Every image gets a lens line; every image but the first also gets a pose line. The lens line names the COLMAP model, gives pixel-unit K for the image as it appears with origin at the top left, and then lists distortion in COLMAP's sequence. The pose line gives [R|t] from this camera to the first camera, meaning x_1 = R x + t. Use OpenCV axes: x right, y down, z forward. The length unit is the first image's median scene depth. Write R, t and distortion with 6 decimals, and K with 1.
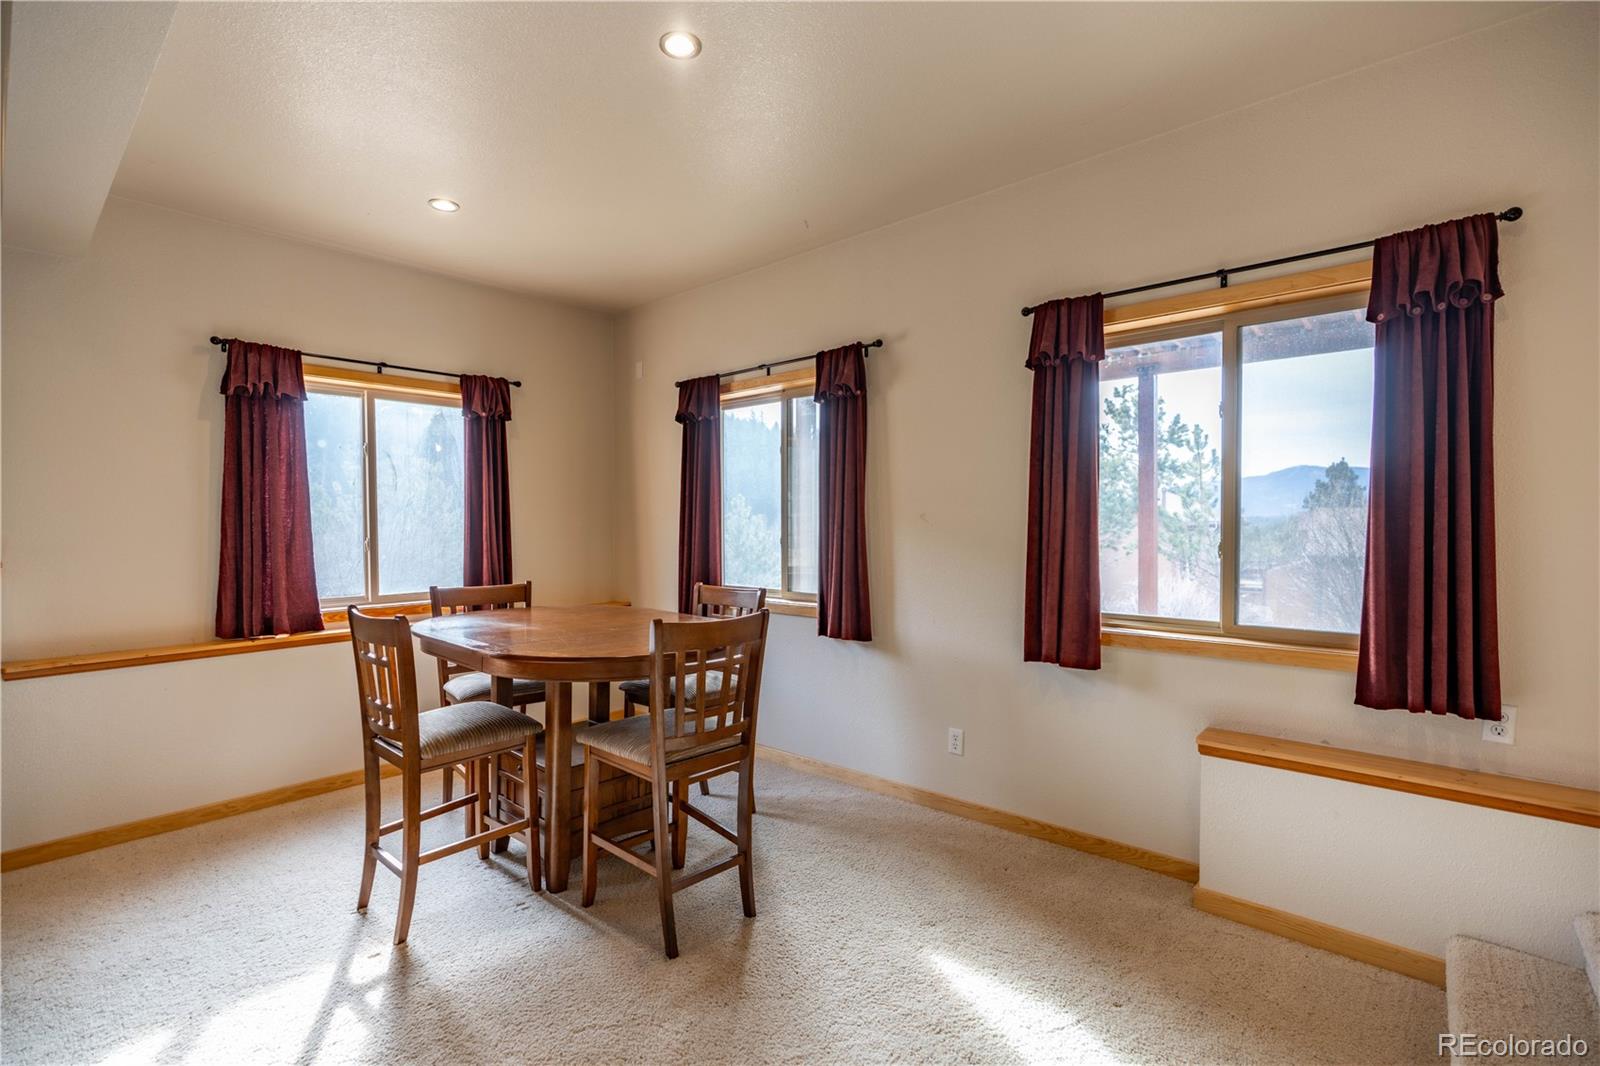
lens RADIAL K [[732.8, 0, 792.7], [0, 732.8, 528.6], [0, 0, 1]] dist [-0.000167, 0.000051]
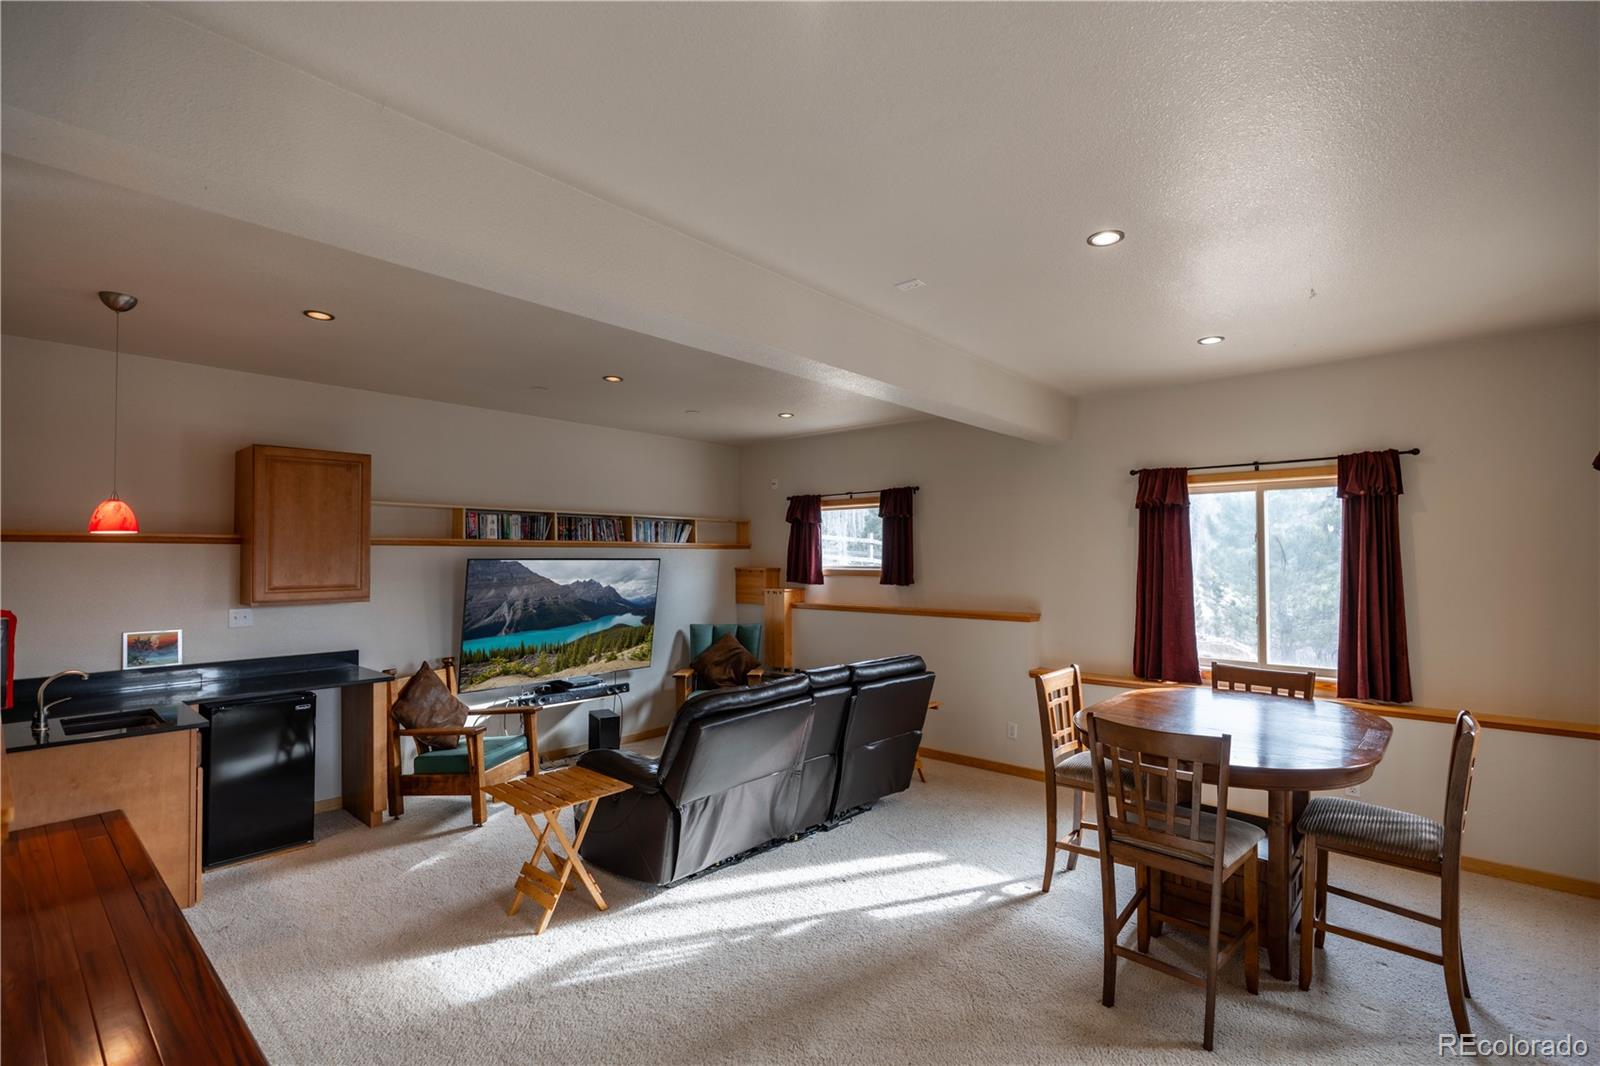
lens RADIAL K [[732.8, 0, 792.7], [0, 732.8, 528.6], [0, 0, 1]] dist [-0.000167, 0.000051]
pose [[-0.011686, -0.031912, -0.999422, 0.855909], [-0.005471, 0.999478, -0.031850, -0.115723], [0.999917, 0.005095, -0.011854, 0.414137]]
